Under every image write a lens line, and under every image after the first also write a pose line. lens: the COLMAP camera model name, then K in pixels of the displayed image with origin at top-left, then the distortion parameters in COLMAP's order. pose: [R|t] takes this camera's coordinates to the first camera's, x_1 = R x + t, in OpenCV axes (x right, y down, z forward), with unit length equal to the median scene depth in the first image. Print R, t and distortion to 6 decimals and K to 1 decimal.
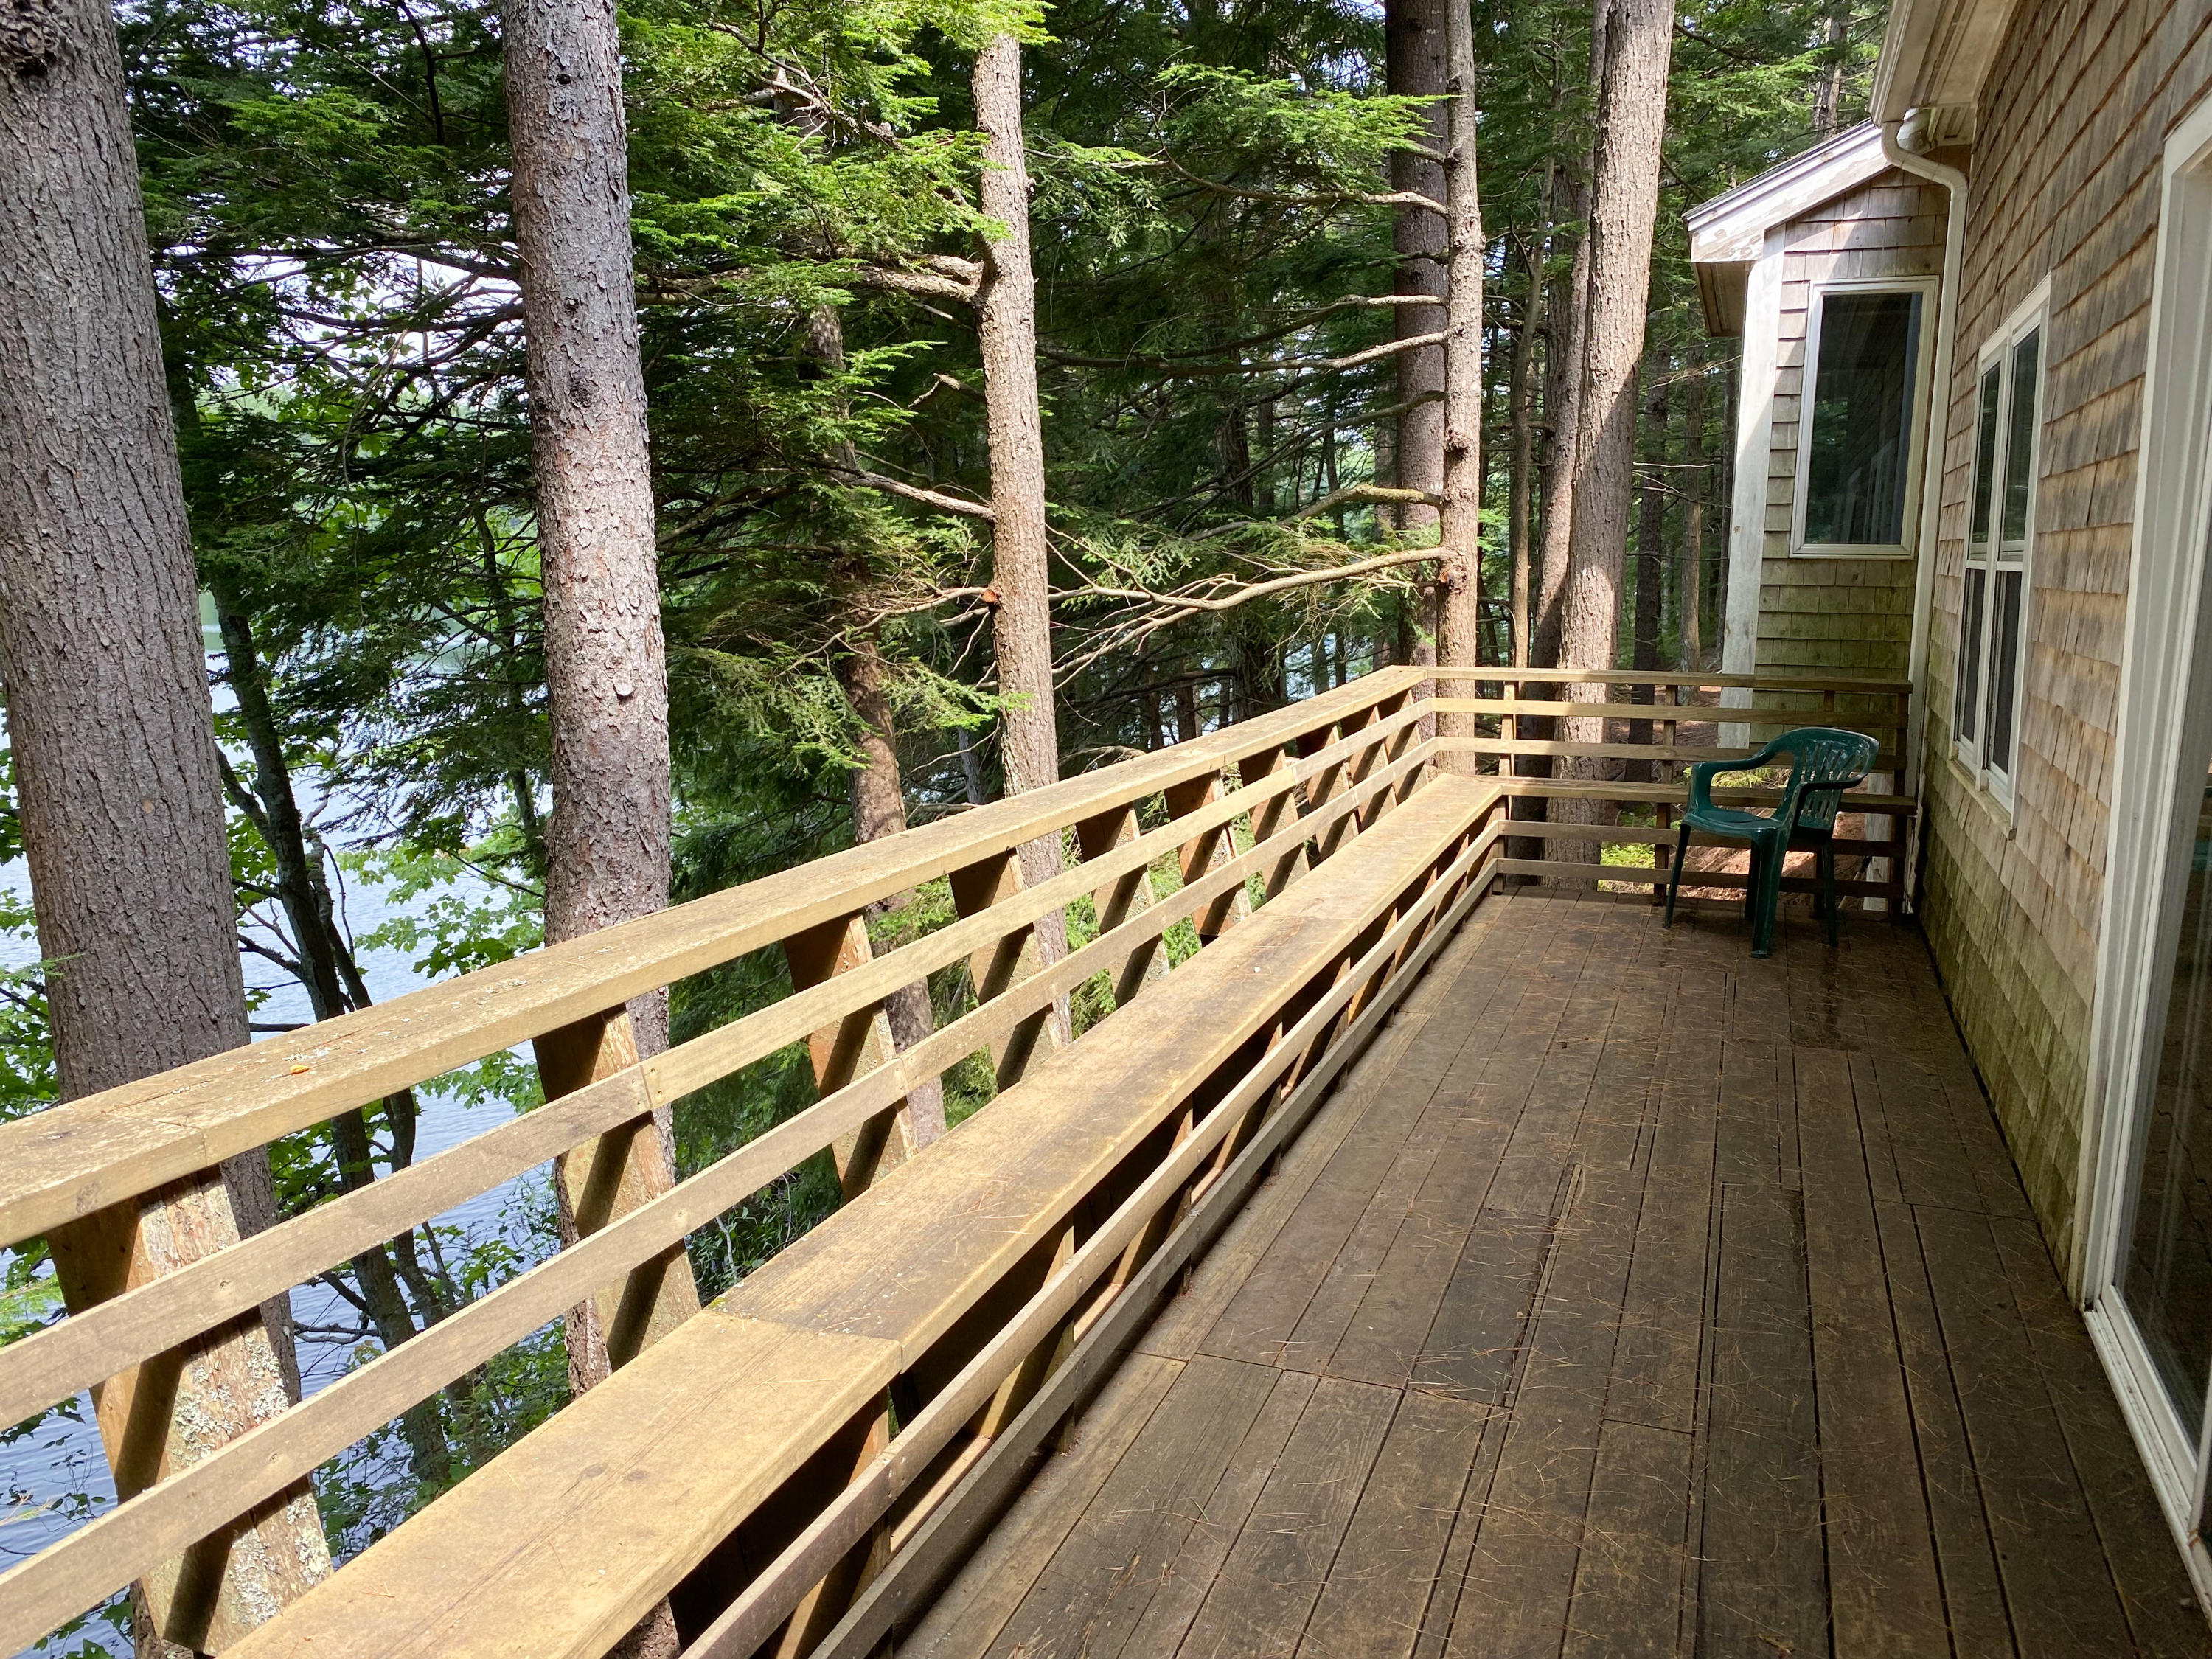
lens RADIAL K [[1664.9, 0, 1100.6], [0, 1664.9, 833.7], [0, 0, 1]] dist [0.000437, -0.002069]
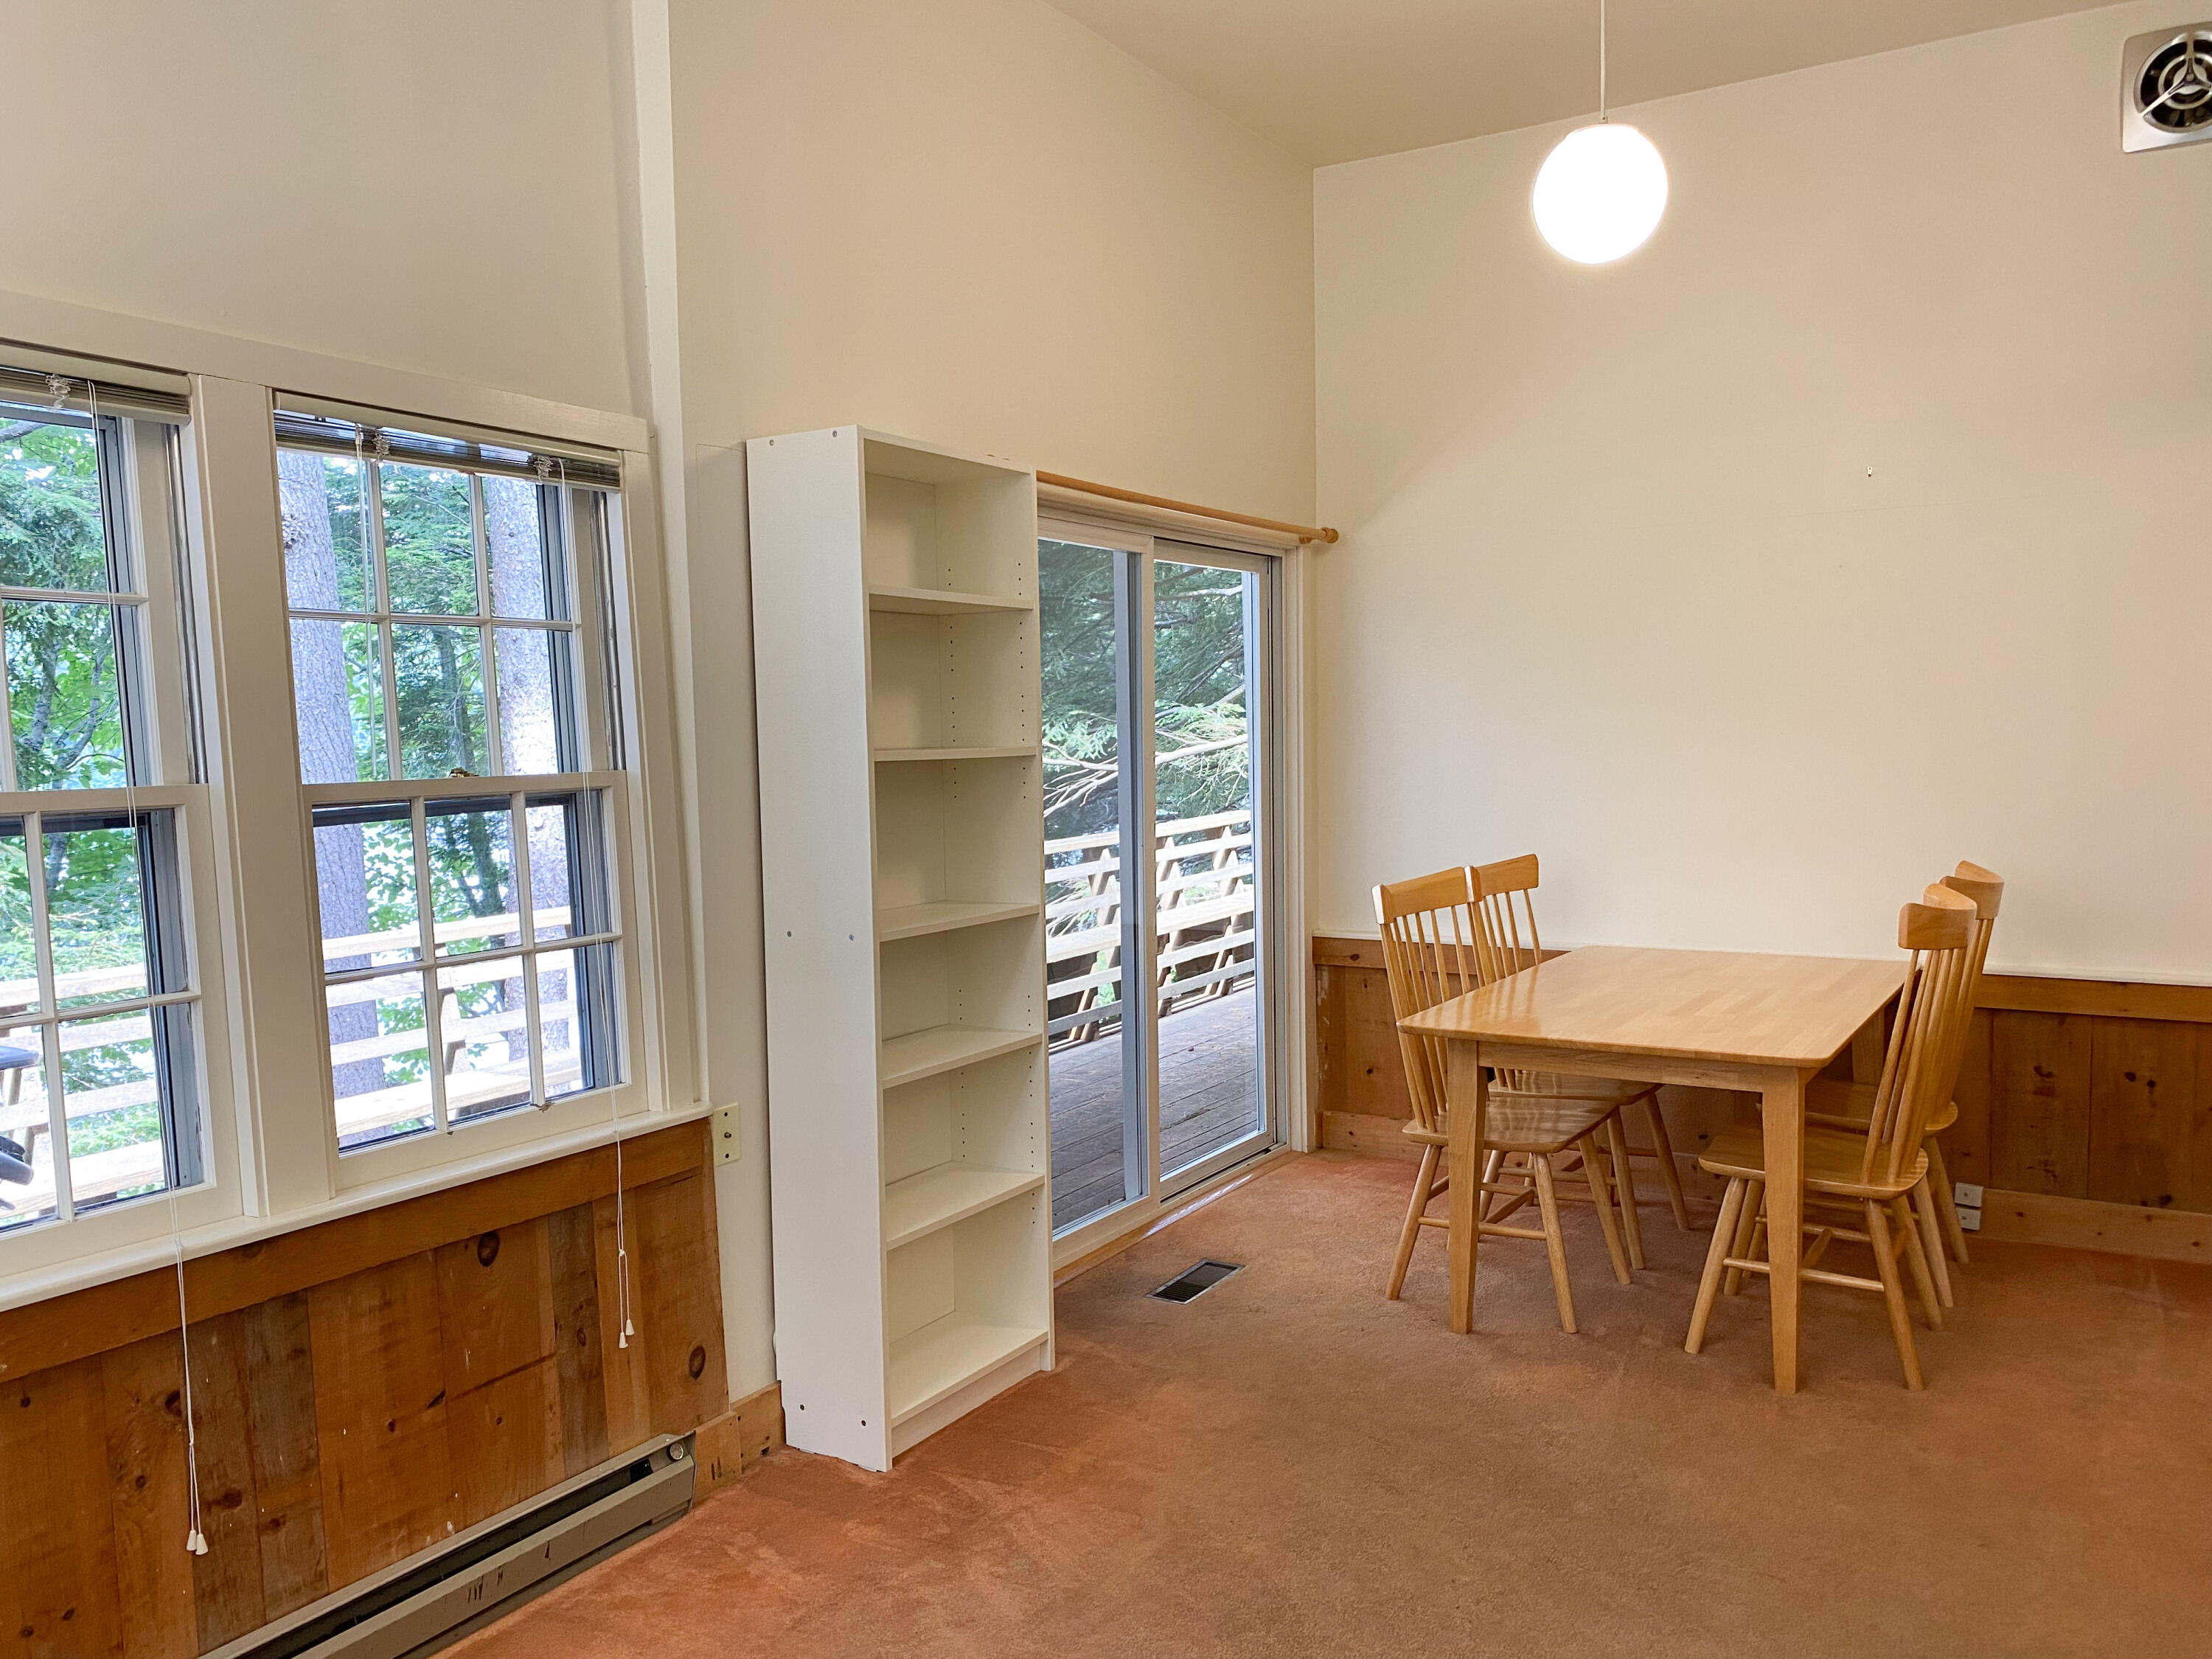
lens RADIAL K [[1664.9, 0, 1114.1], [0, 1664.9, 834.8], [0, 0, 1]] dist [0.000437, -0.002069]
pose [[0.980119, -0.018621, -0.197536, 0.574804], [-0.000967, 0.995126, -0.098605, 0.090218], [0.198409, 0.096836, 0.975324, -0.596879]]
